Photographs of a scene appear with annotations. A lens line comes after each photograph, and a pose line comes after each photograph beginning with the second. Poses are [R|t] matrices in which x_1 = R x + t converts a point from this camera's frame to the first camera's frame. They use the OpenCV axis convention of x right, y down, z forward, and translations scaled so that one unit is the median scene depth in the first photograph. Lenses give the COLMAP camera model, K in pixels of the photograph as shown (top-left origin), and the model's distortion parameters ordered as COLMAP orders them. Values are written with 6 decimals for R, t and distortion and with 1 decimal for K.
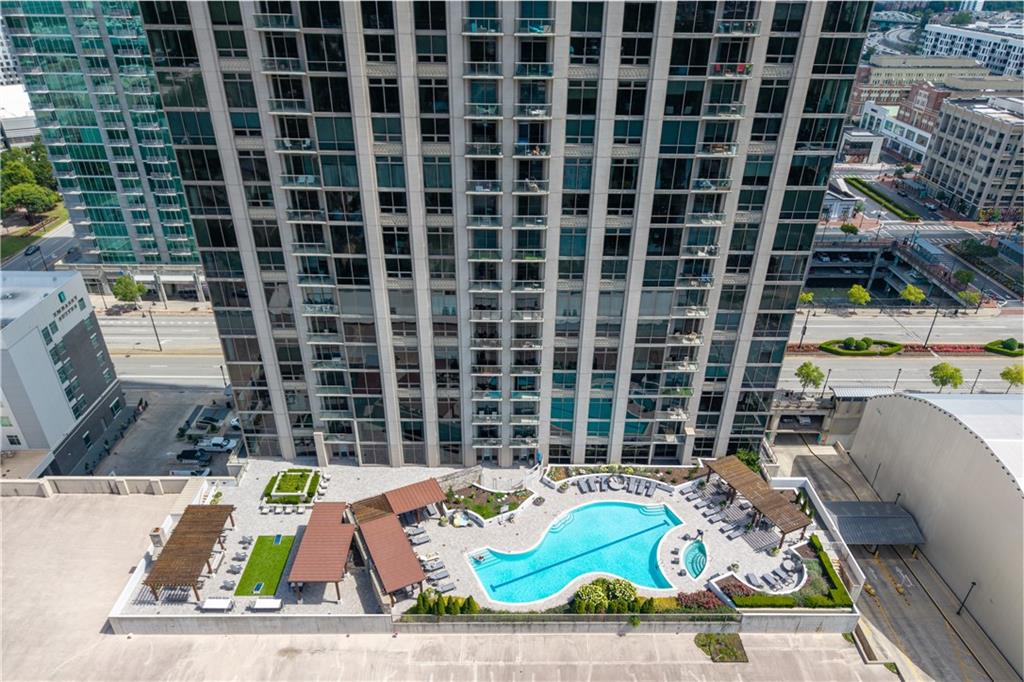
lens RADIAL K [[665.2, 0, 515.0], [0, 665.2, 366.7], [0, 0, 1]] dist [0.042283, -0.049156]
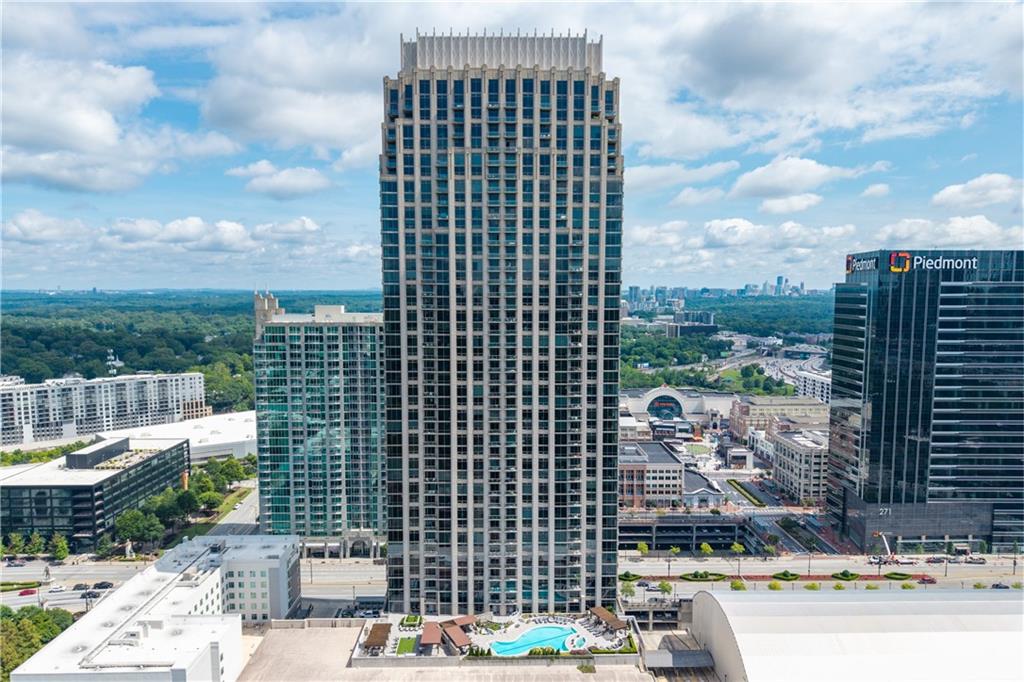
lens RADIAL K [[665.2, 0, 515.0], [0, 665.2, 366.7], [0, 0, 1]] dist [0.042283, -0.049156]
pose [[0.999903, -0.013521, 0.003334, 0.032879], [0.013671, 0.907546, -0.419731, 0.372022], [0.002650, 0.419736, 0.907642, -1.547345]]
